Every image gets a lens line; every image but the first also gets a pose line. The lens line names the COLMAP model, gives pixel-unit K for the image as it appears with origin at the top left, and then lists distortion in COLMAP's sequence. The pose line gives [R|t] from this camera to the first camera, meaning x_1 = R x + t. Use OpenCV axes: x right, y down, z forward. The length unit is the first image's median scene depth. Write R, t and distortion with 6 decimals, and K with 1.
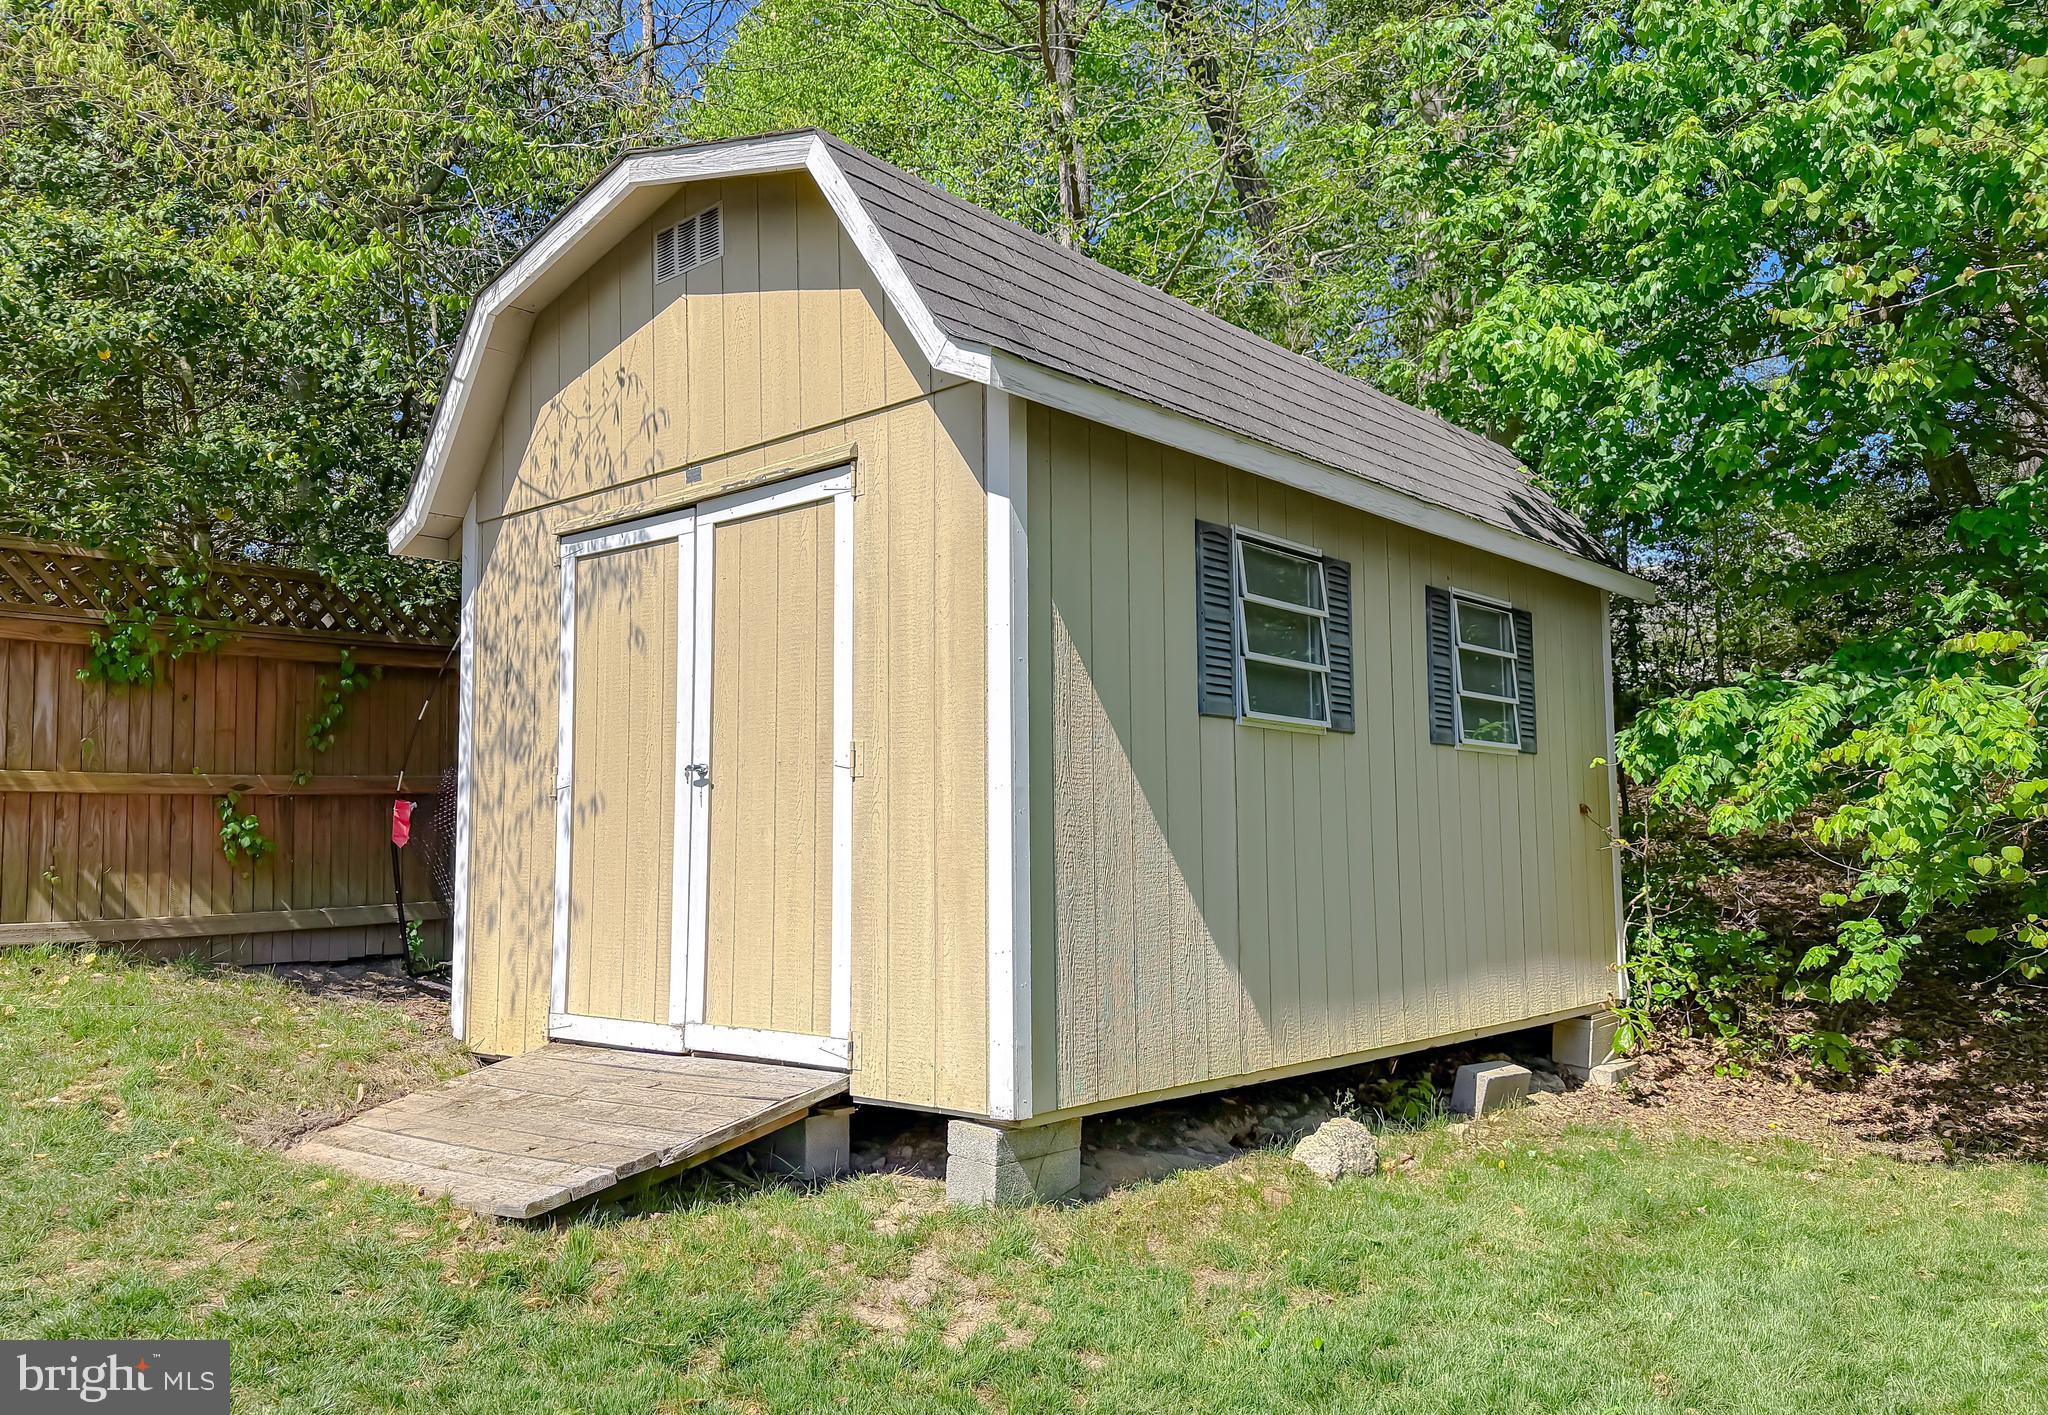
lens RADIAL K [[1479.1, 0, 1029.7], [0, 1479.1, 704.2], [0, 0, 1]] dist [-0.008756, -0.001673]
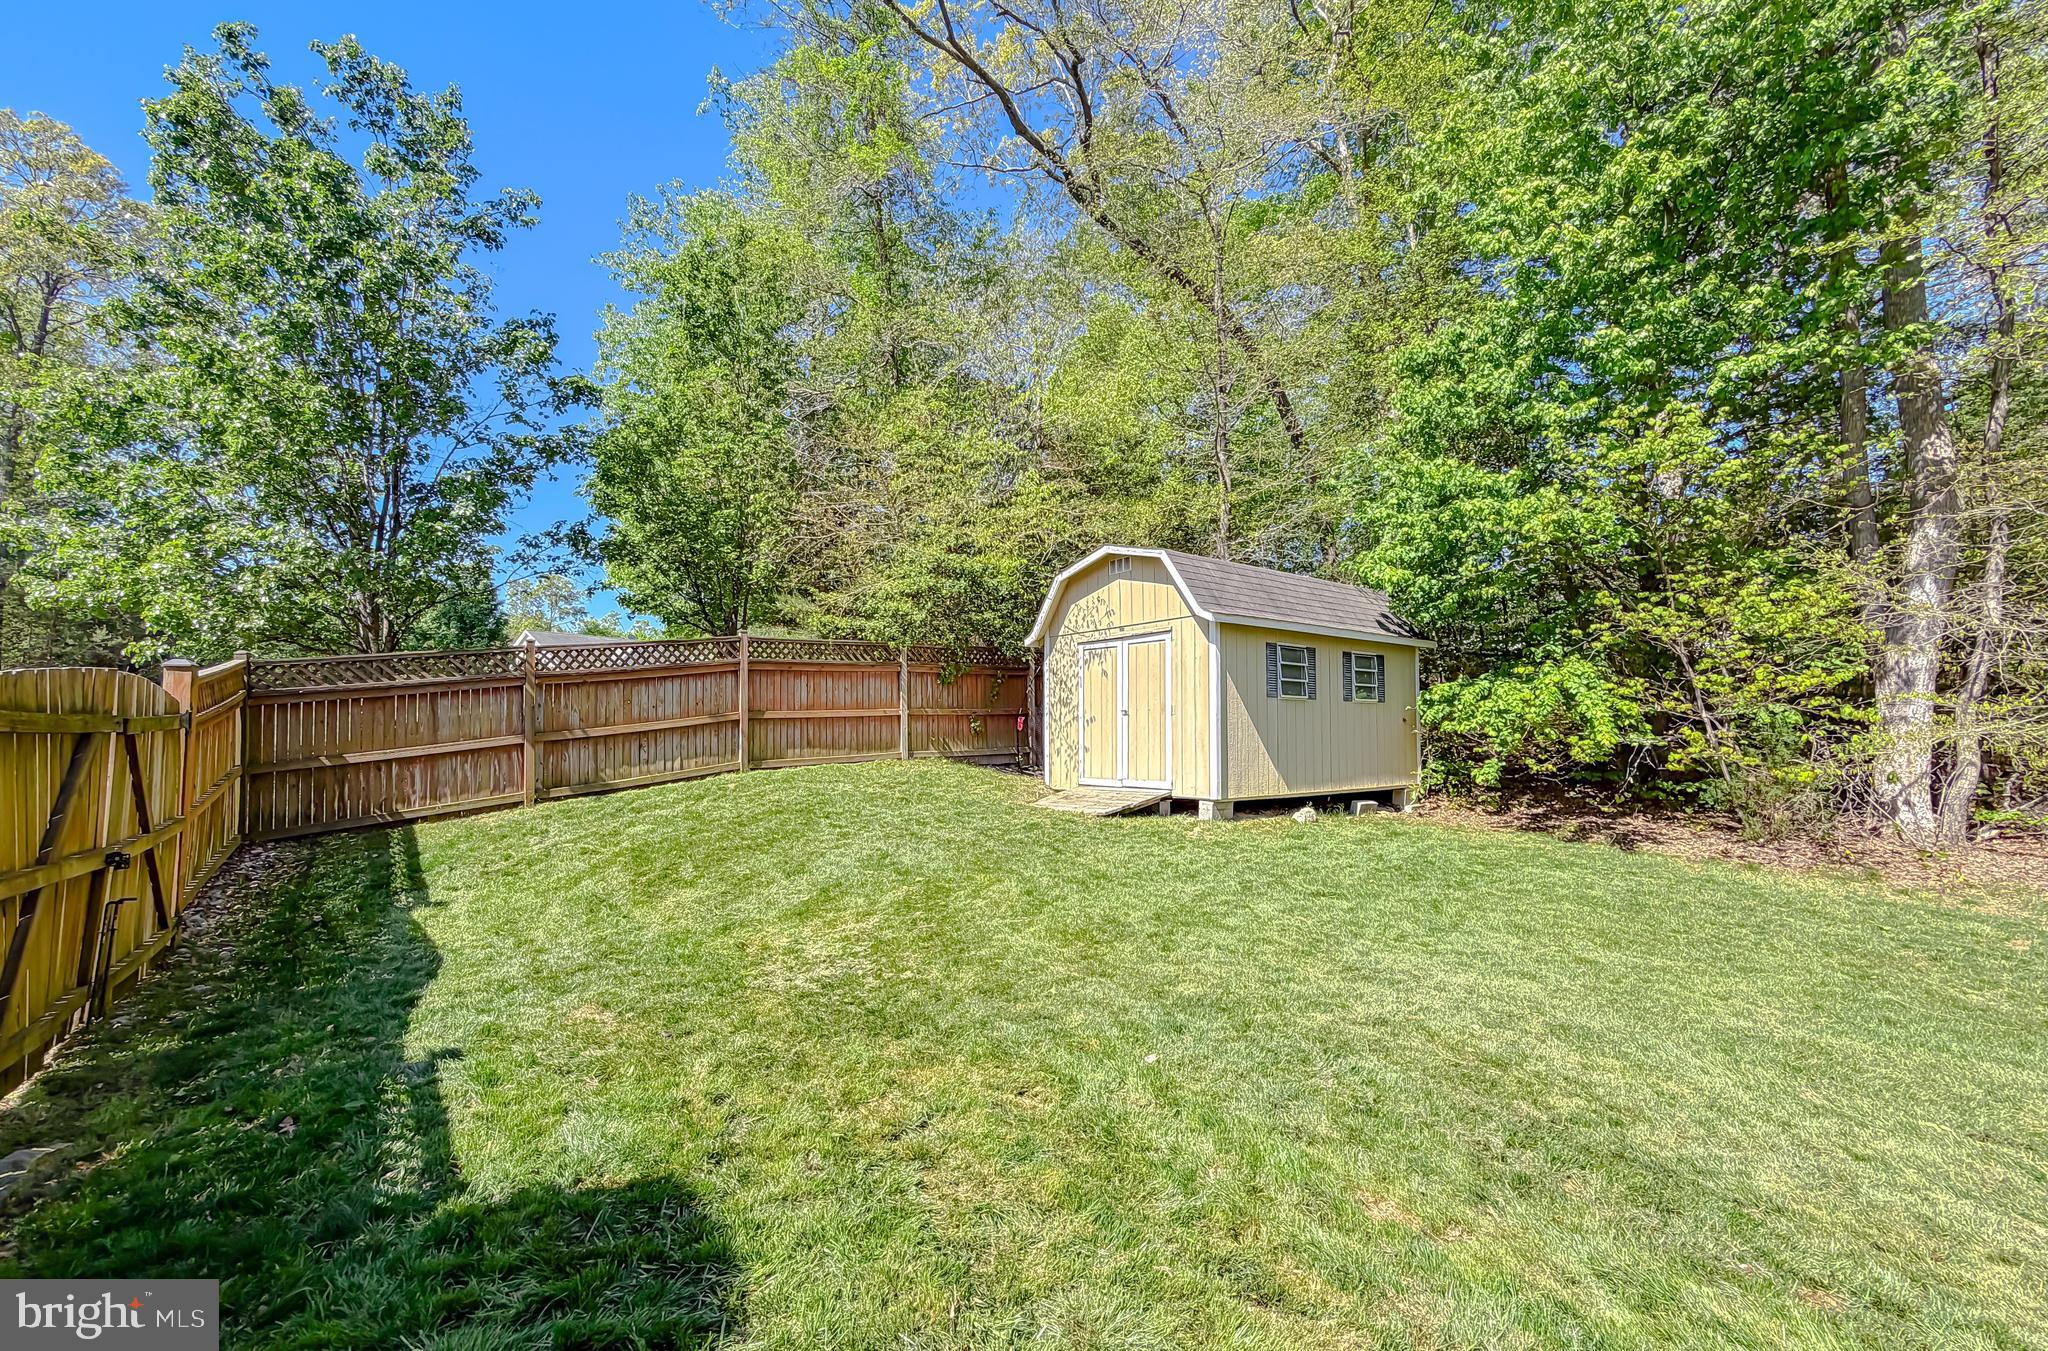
lens RADIAL K [[850.3, 0, 998.9], [0, 850.3, 707.5], [0, 0, 1]] dist [-0.016160, 0.000115]
pose [[0.975748, 0.000115, -0.218897, -0.061809], [0.015886, 0.997326, 0.071337, -0.109596], [0.218320, -0.073084, 0.973137, -1.024381]]
